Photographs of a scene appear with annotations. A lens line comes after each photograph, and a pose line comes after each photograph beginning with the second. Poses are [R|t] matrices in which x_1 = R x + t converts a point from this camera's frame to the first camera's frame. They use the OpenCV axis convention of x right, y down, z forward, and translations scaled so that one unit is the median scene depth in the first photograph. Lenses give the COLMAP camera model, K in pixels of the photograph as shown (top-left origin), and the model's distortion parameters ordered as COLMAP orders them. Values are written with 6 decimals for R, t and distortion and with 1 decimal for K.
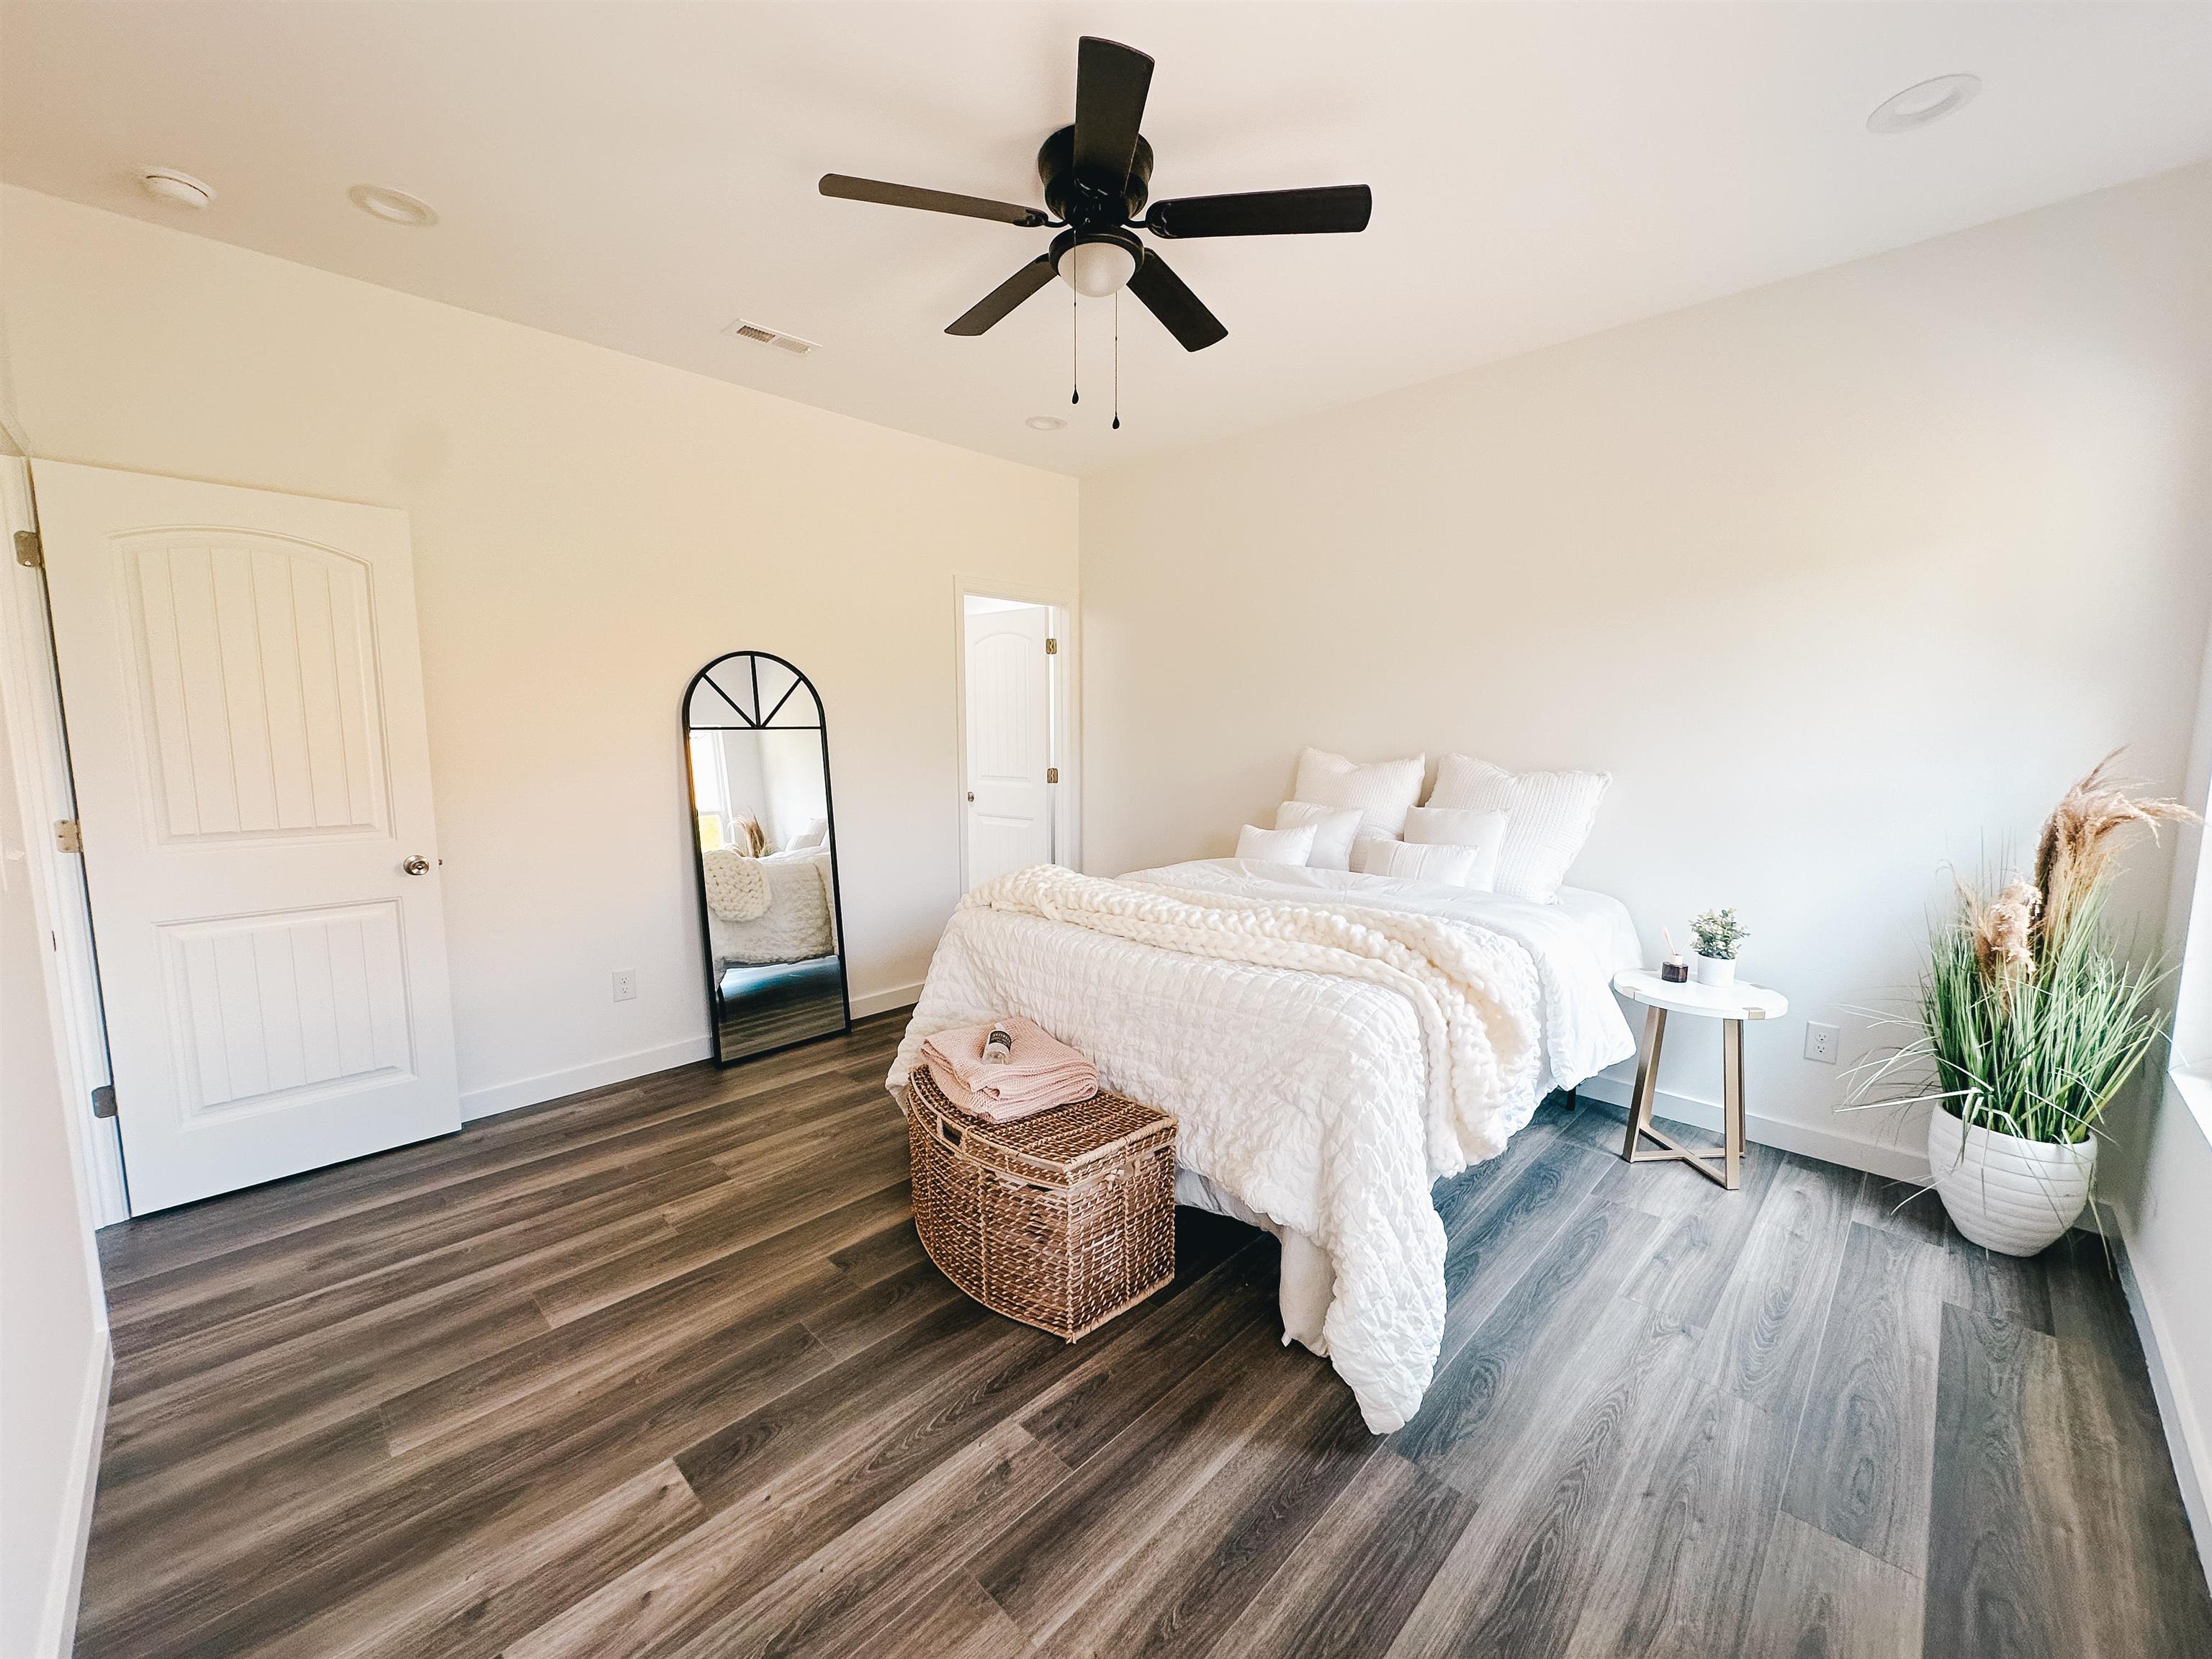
lens RADIAL K [[885.1, 0, 1107.5], [0, 885.1, 827.9], [0, 0, 1]] dist [-0.000401, 0.000326]
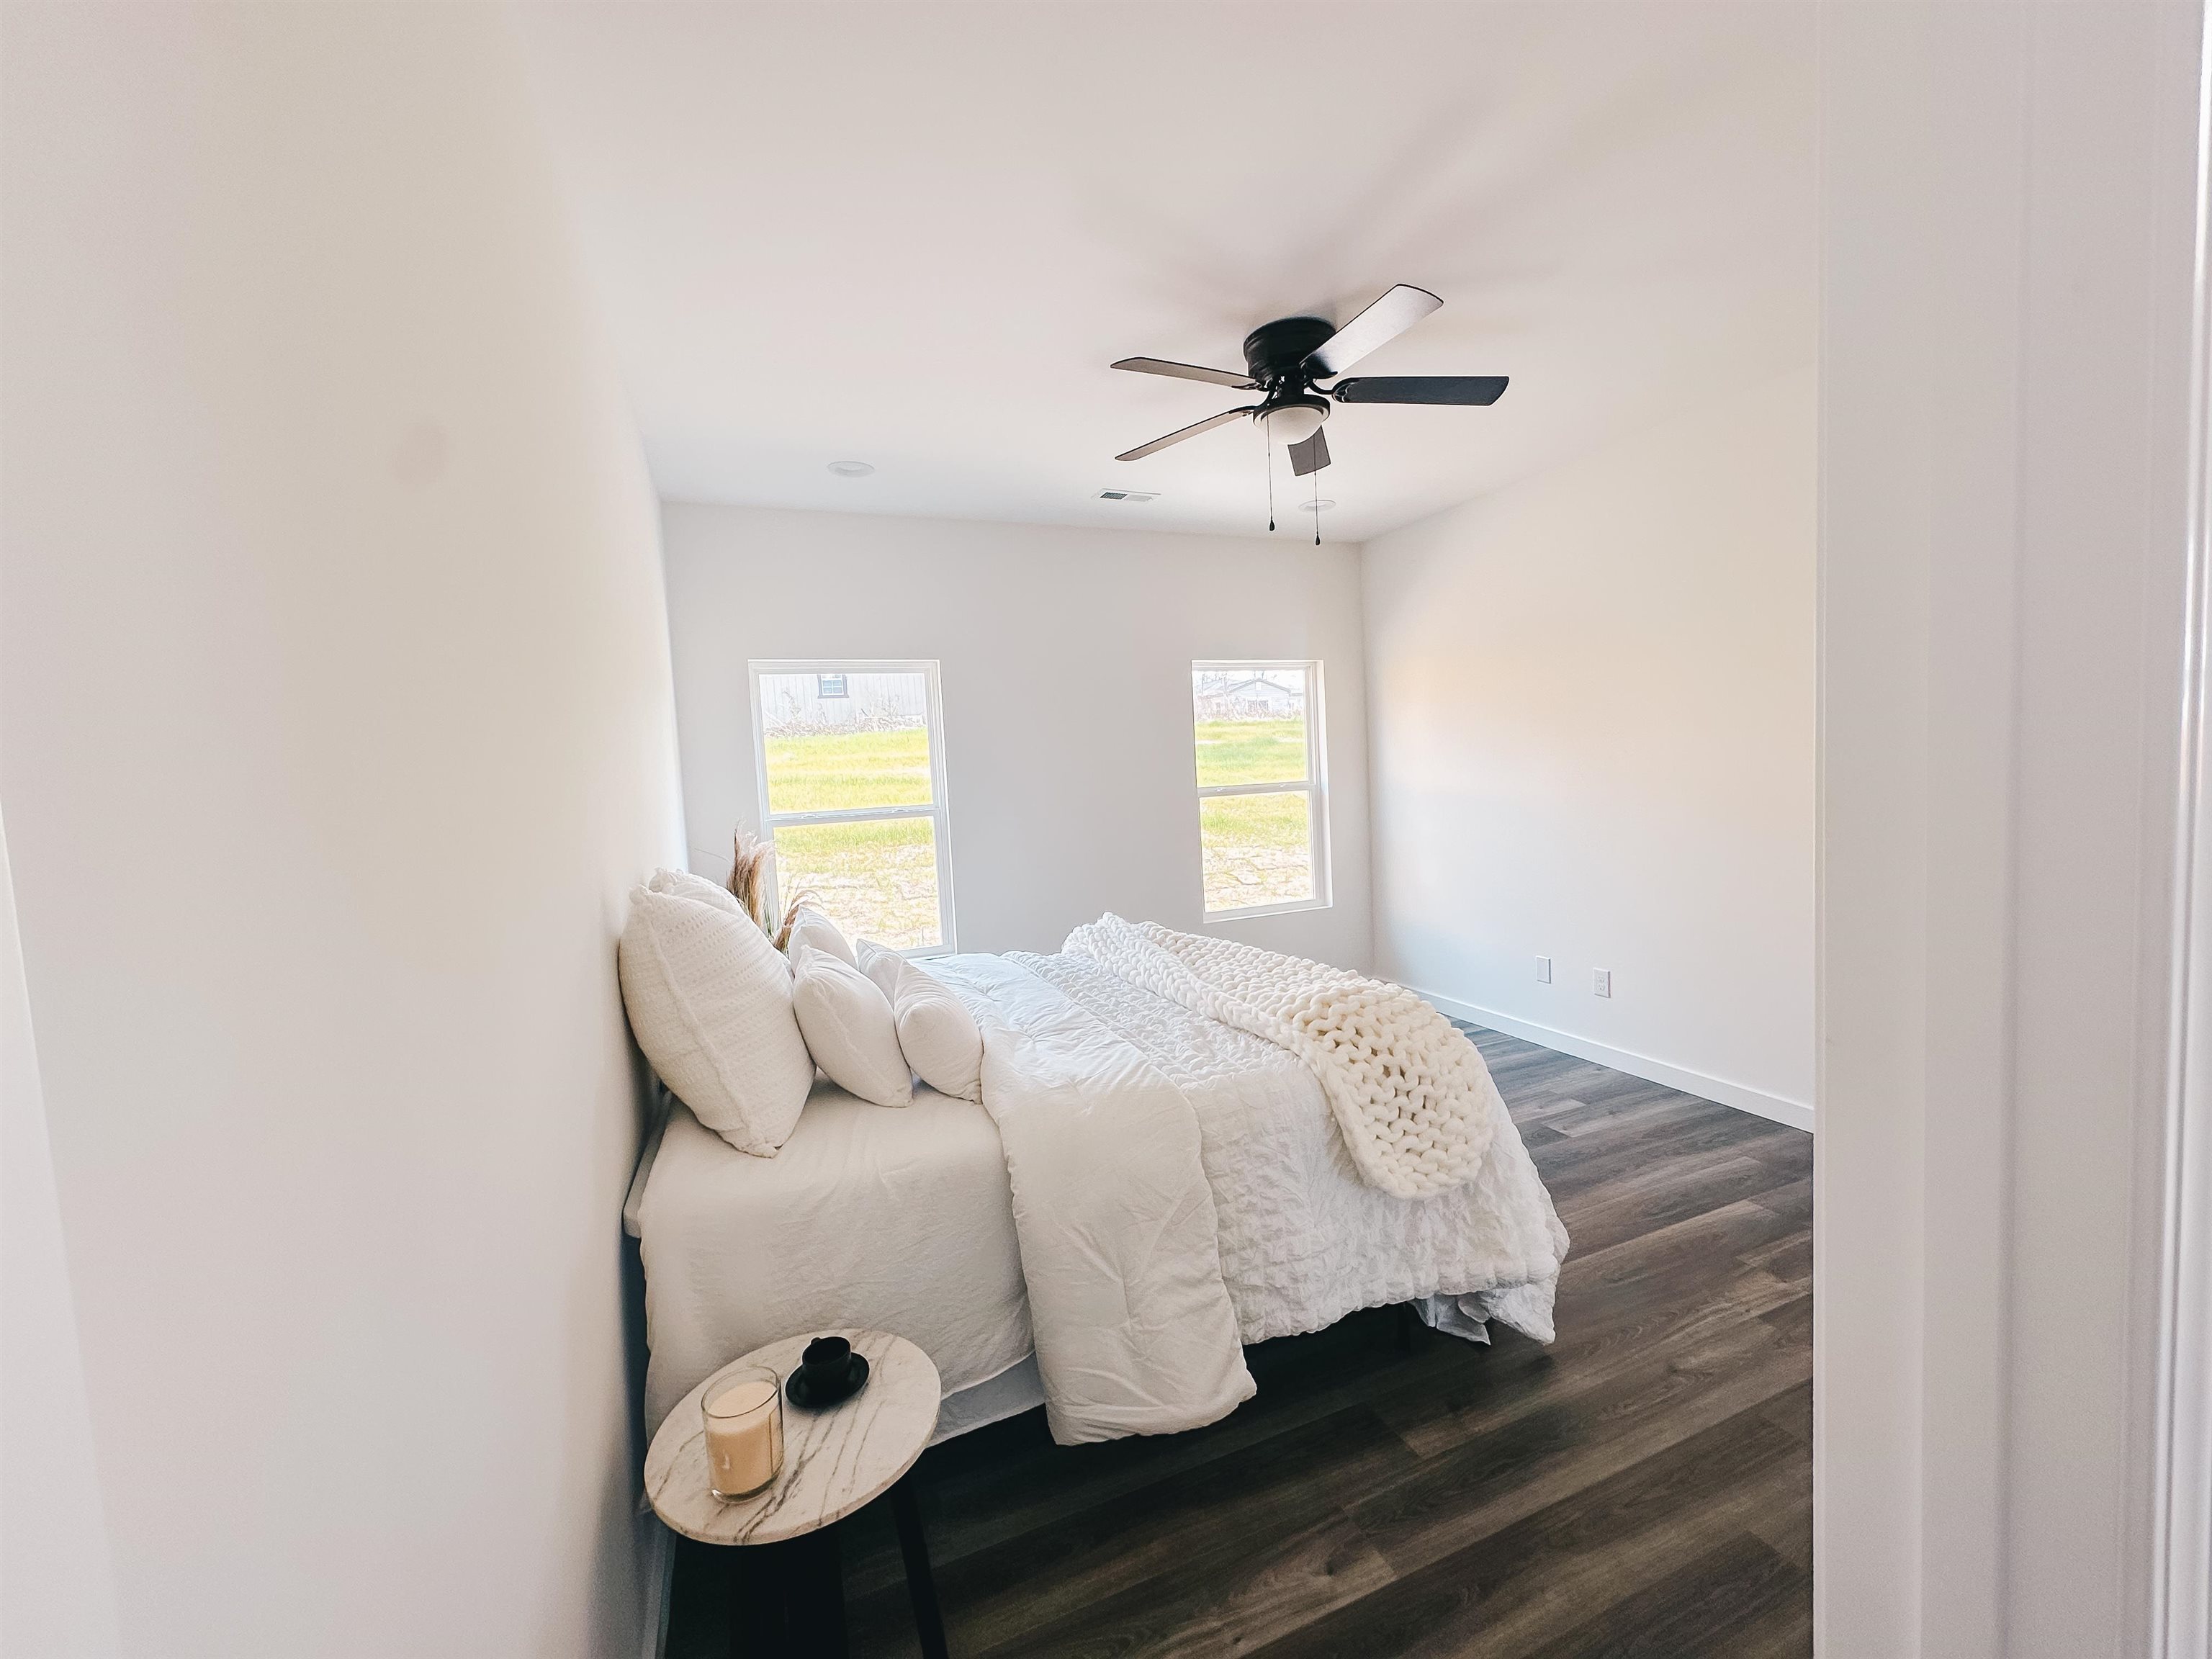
lens RADIAL K [[885.1, 0, 1104.6], [0, 885.1, 829.8], [0, 0, 1]] dist [-0.000401, 0.000326]
pose [[-0.919049, 0.016912, 0.393781, -0.301795], [0.096035, 0.978577, 0.182110, -0.406807], [-0.382266, 0.205185, -0.900984, 2.896668]]
